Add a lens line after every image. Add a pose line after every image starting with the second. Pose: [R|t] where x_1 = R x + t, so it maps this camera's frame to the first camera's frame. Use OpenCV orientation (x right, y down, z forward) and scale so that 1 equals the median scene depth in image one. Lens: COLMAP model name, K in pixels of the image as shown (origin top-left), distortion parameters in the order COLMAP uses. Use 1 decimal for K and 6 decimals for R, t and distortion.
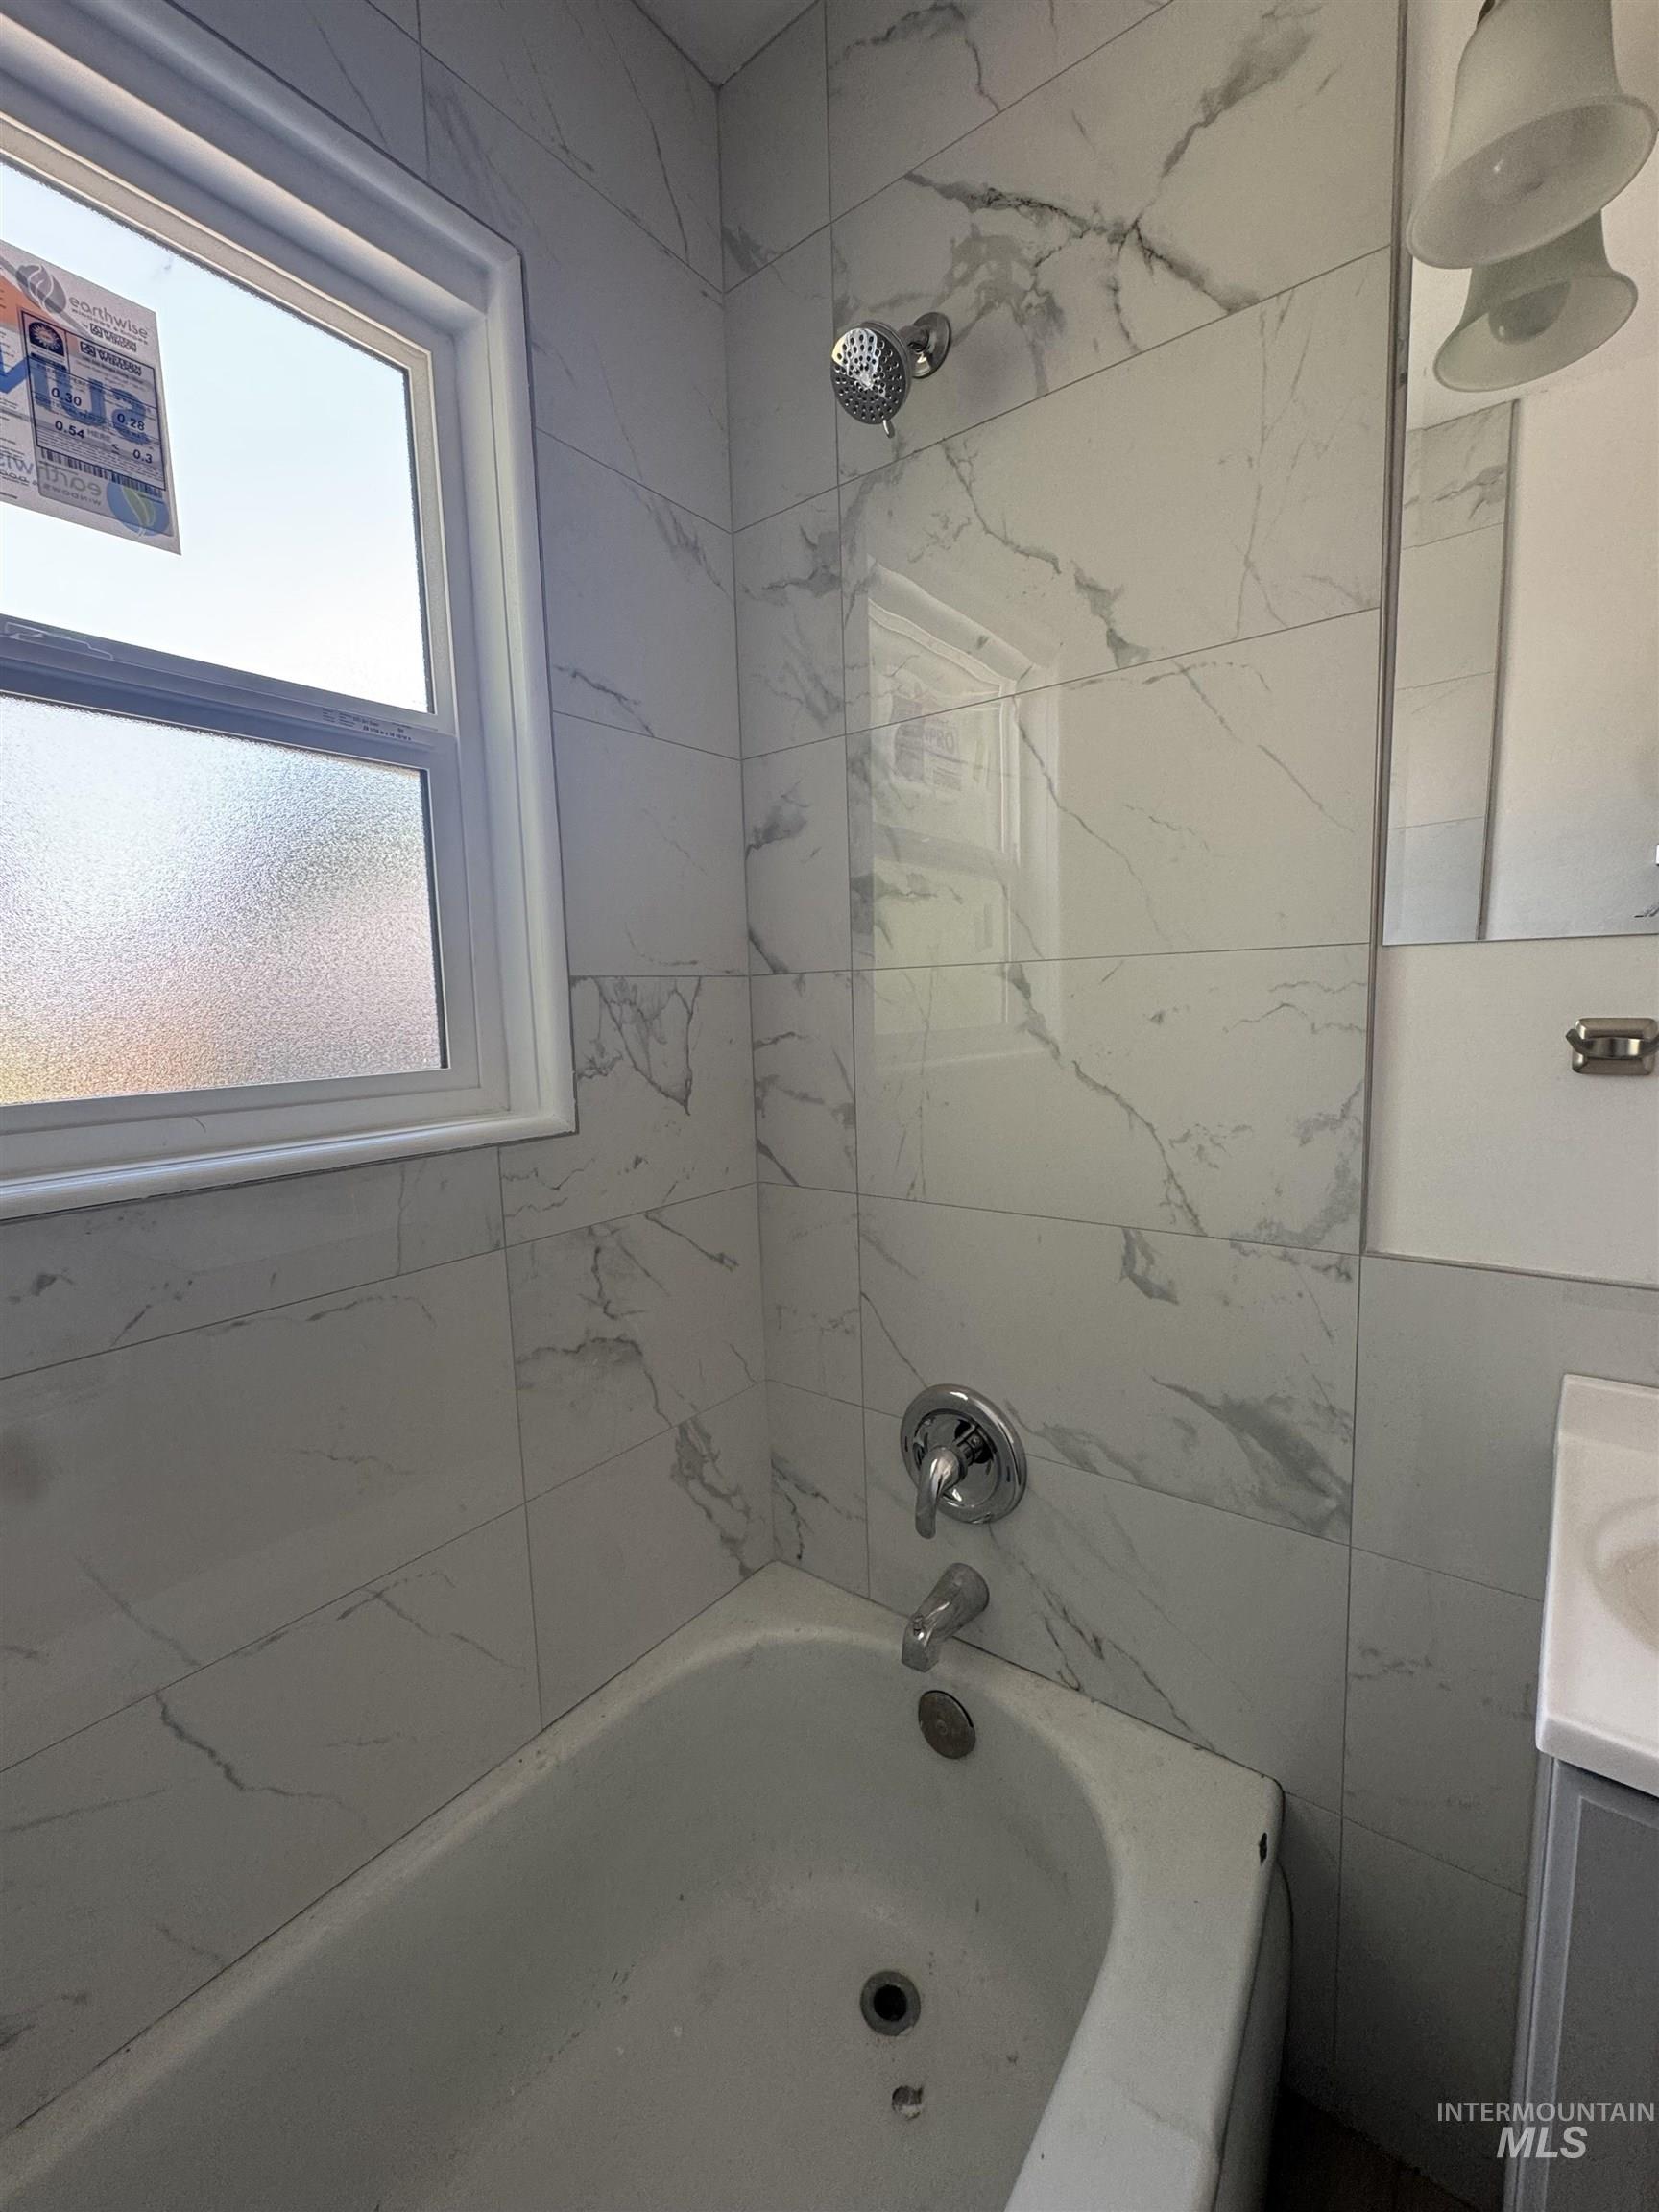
lens RADIAL K [[947.5, 0, 829.5], [0, 947.5, 1106.0], [0, 0, 1]] dist [-0.000756, 0.000050]
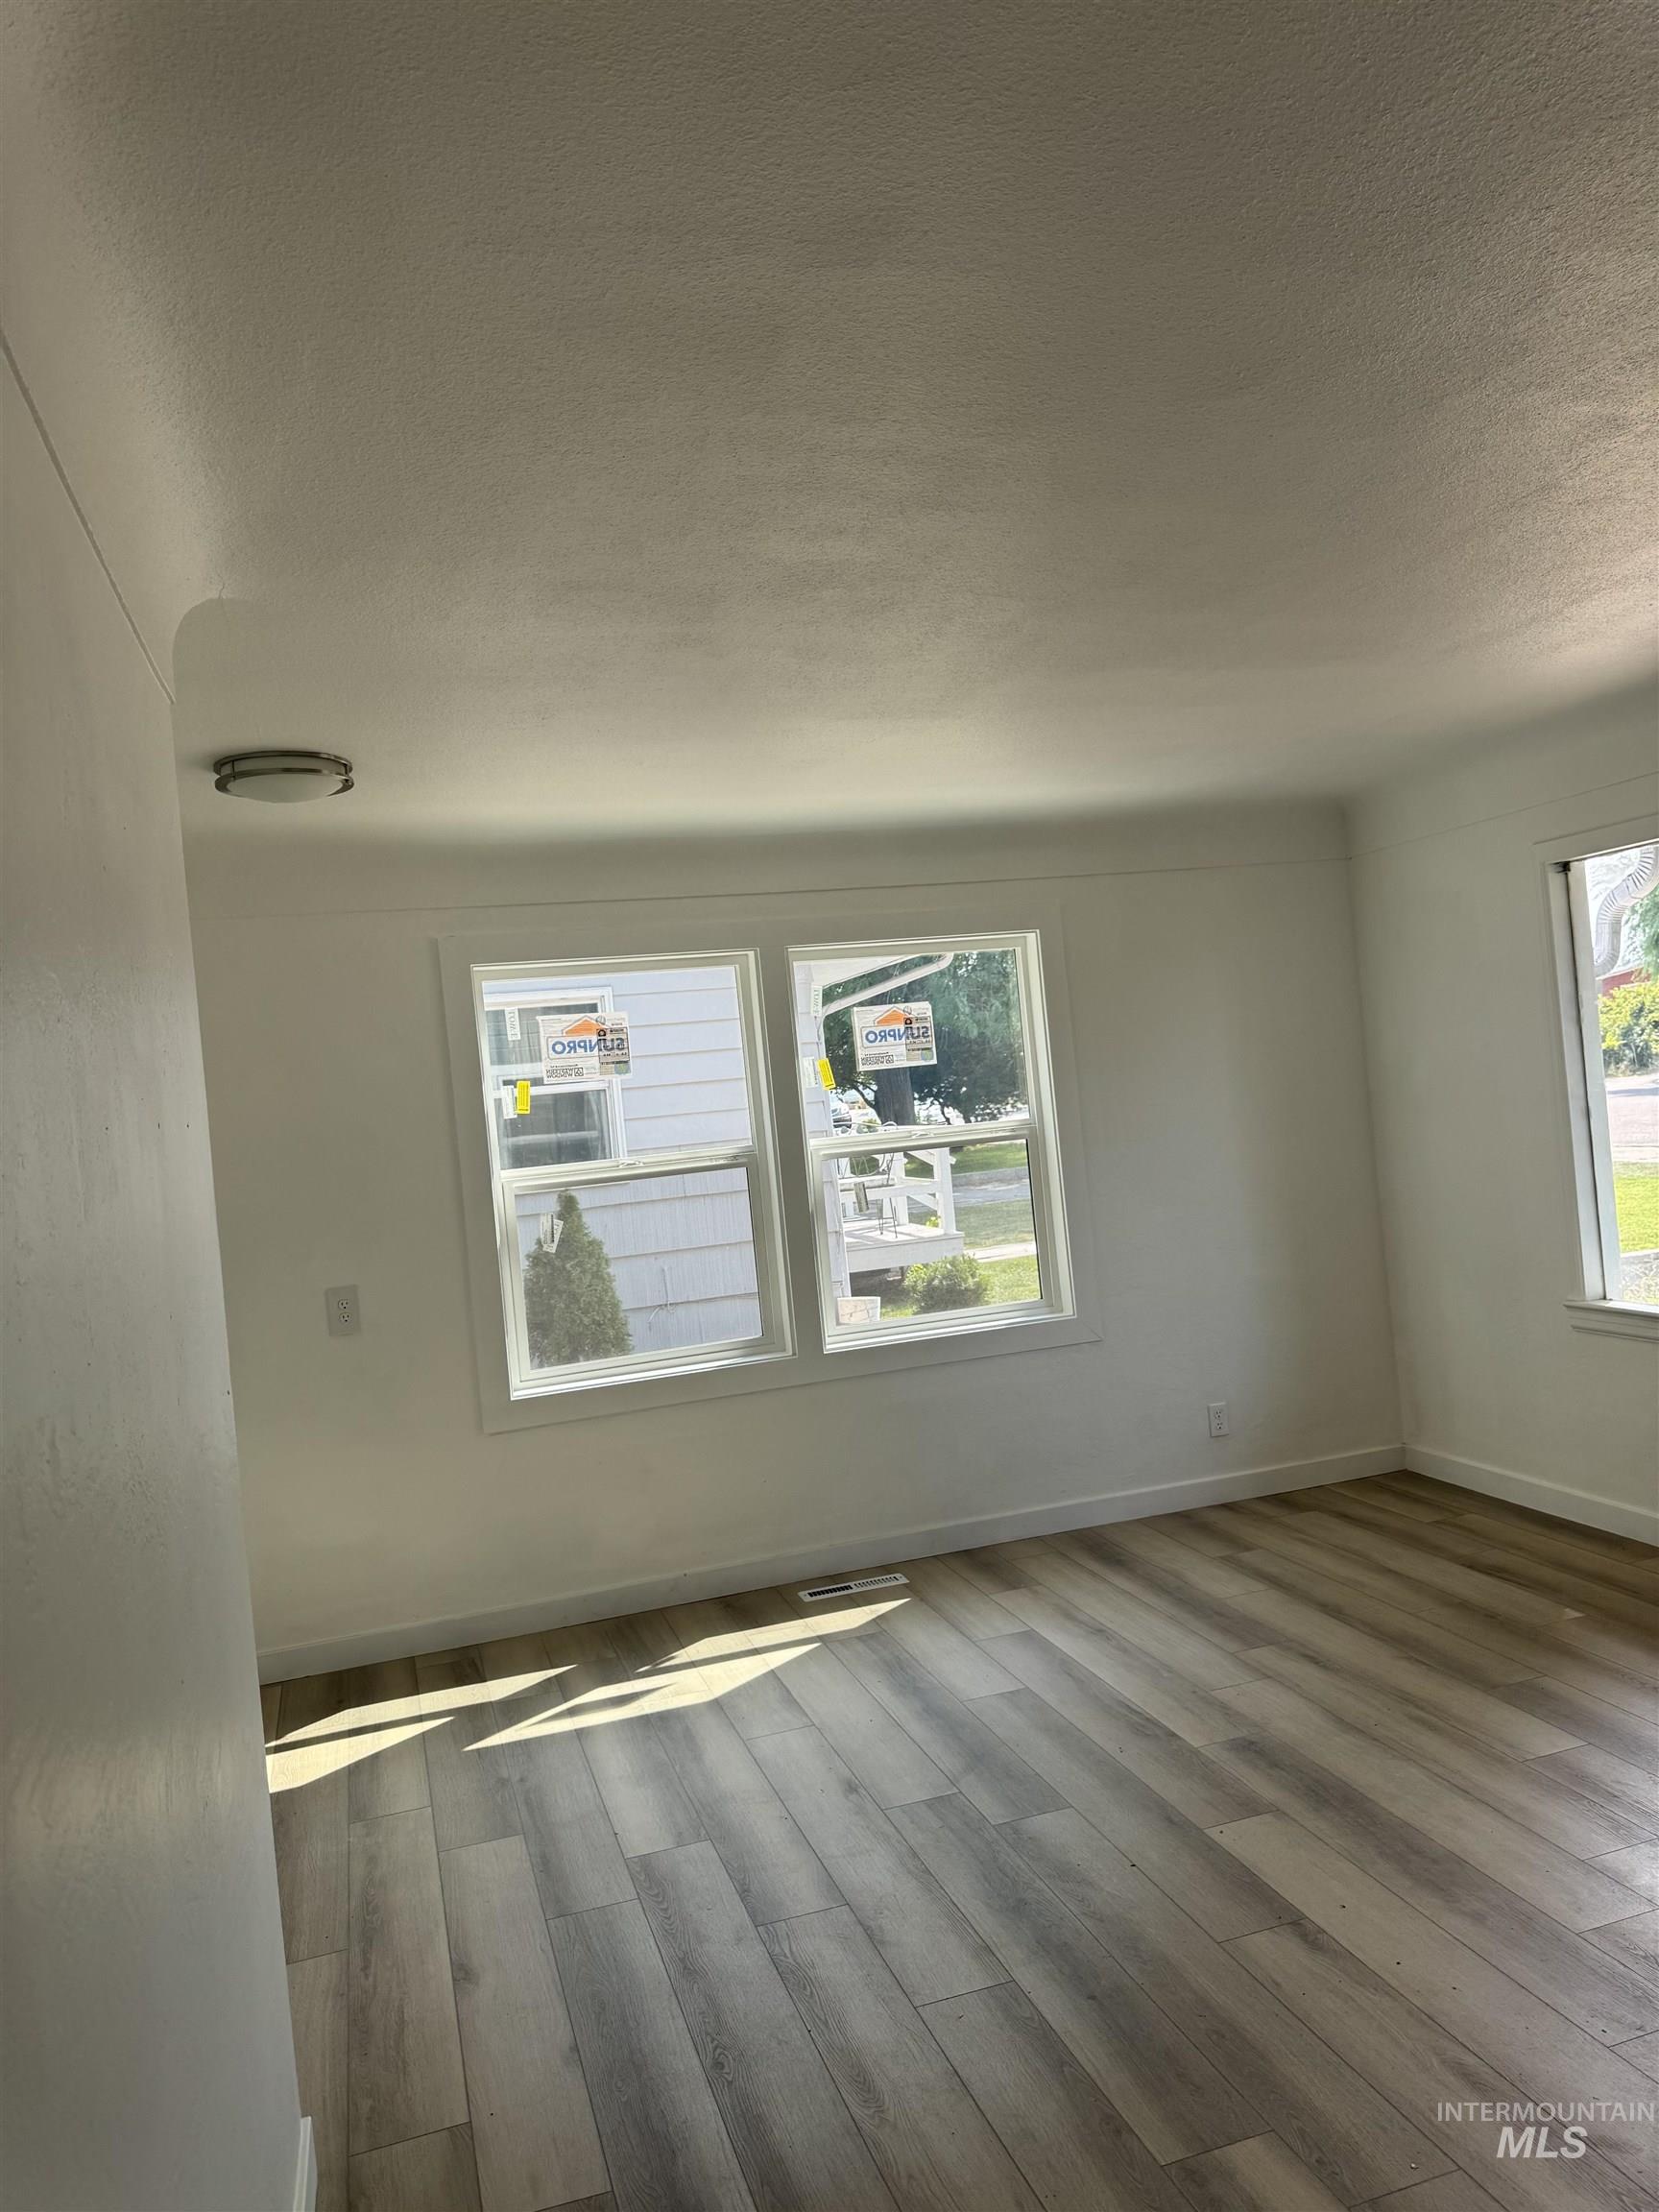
lens RADIAL K [[1620.6, 0, 829.5], [0, 1620.6, 1106.0], [0, 0, 1]] dist [0.111157, -0.002504]
pose [[0.806125, -0.044341, -0.590081, 2.643734], [0.004199, 0.997592, -0.069228, -0.080349], [0.591730, 0.053329, 0.804370, -2.595321]]
